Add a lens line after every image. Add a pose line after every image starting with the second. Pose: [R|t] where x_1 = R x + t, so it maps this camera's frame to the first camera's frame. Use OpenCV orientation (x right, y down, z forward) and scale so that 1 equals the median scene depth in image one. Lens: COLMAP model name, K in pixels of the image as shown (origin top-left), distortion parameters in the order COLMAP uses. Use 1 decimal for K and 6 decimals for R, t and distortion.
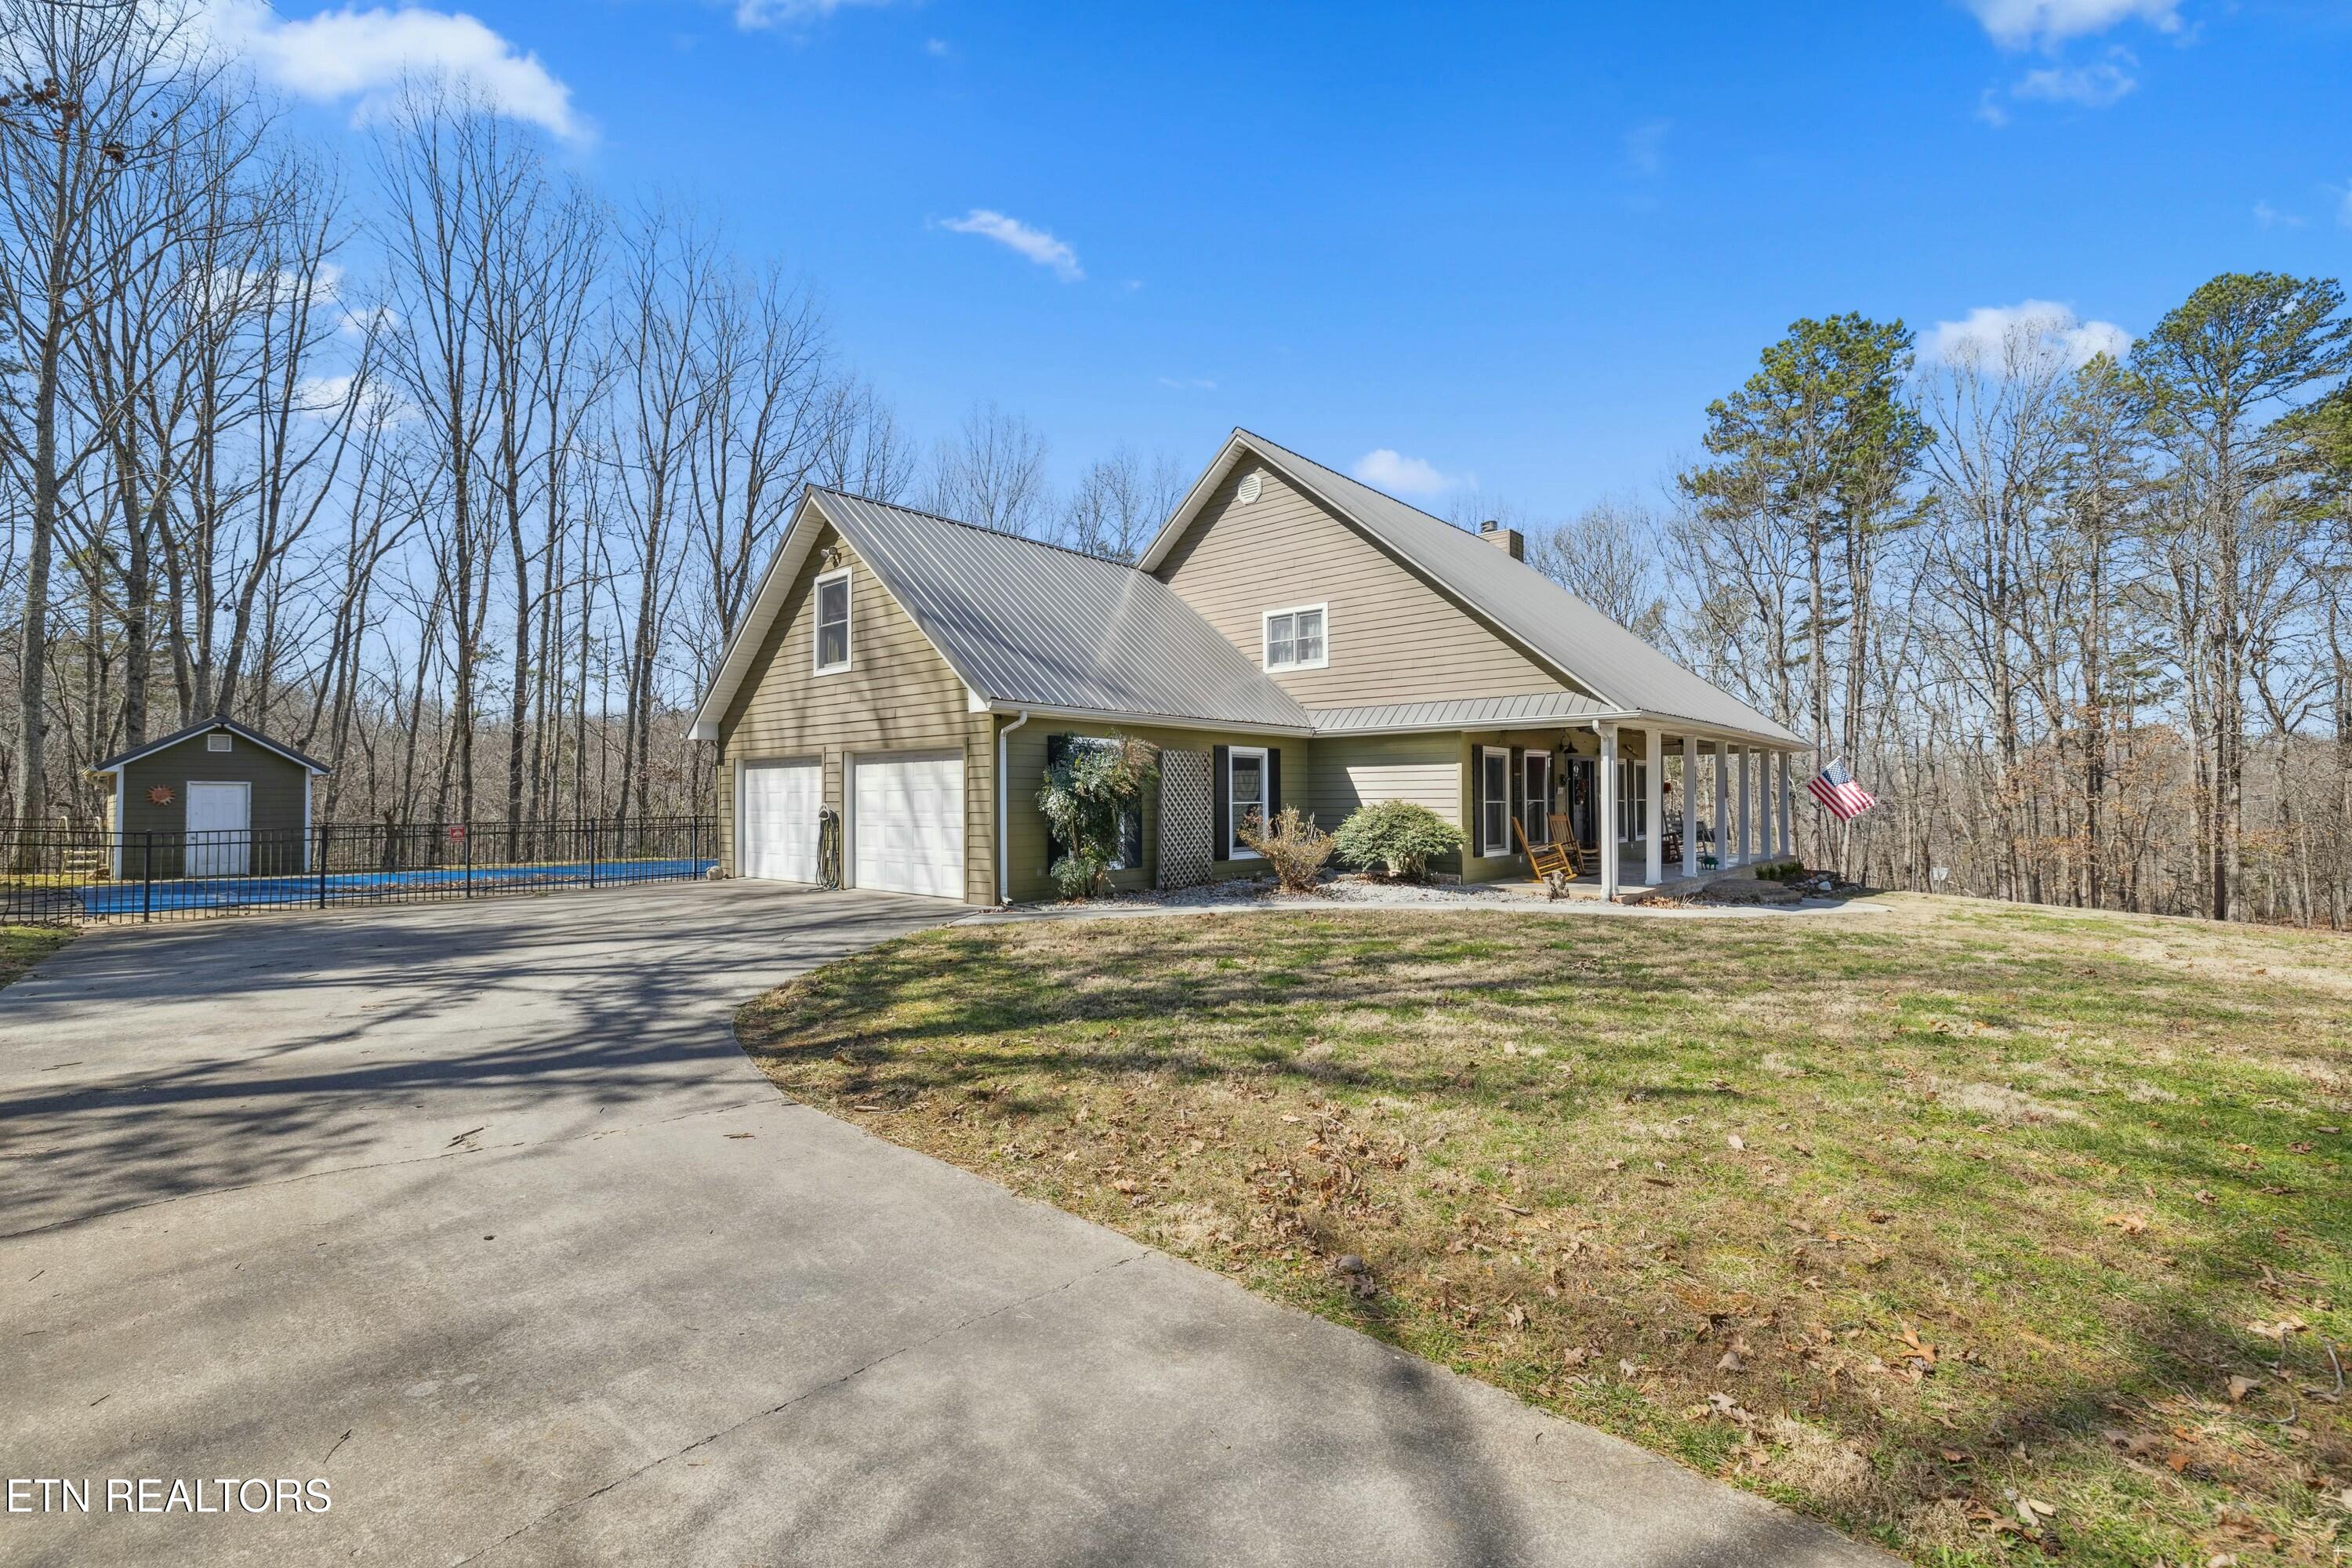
lens RADIAL K [[981.6, 0, 1176.2], [0, 981.6, 785.0], [0, 0, 1]] dist [0.000316, -0.000618]
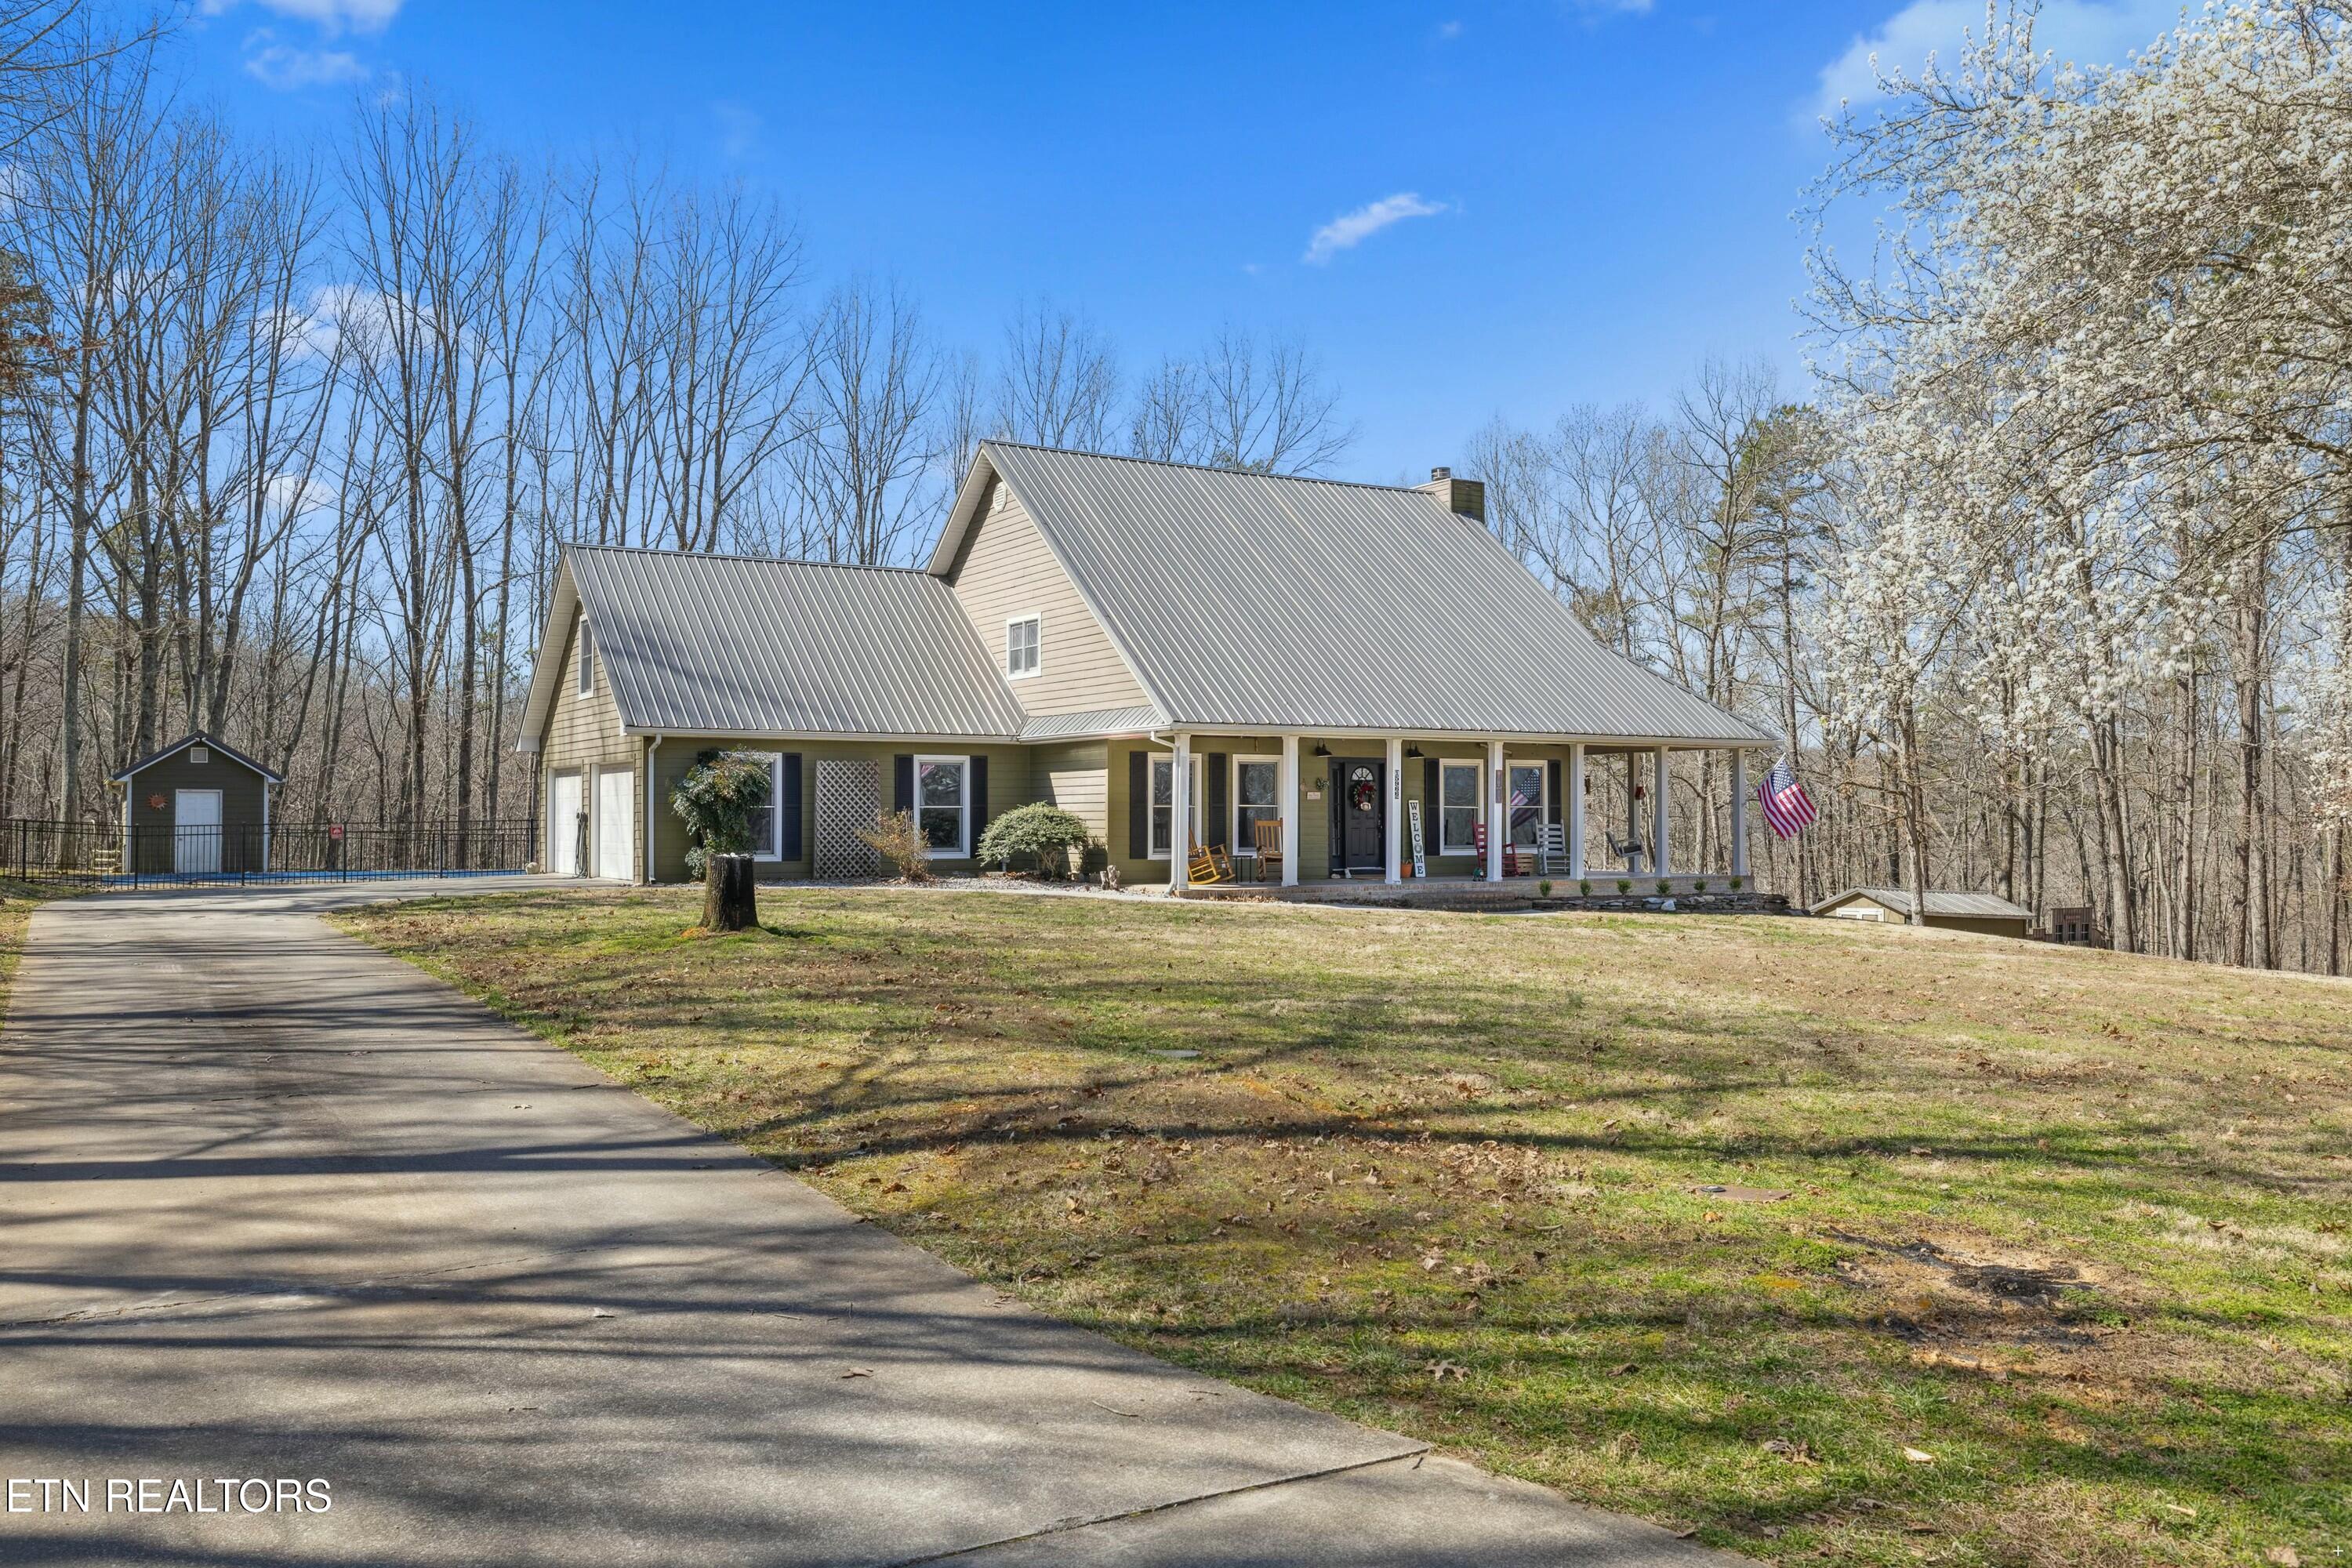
lens RADIAL K [[1792.8, 0, 1177.1], [0, 1792.8, 790.5], [0, 0, 1]] dist [0.008921, 0.004236]
pose [[0.952336, -0.001371, -0.305047, 0.778694], [0.001250, 0.999999, -0.000592, 0.001192], [0.305047, 0.000183, 0.952337, -0.671546]]
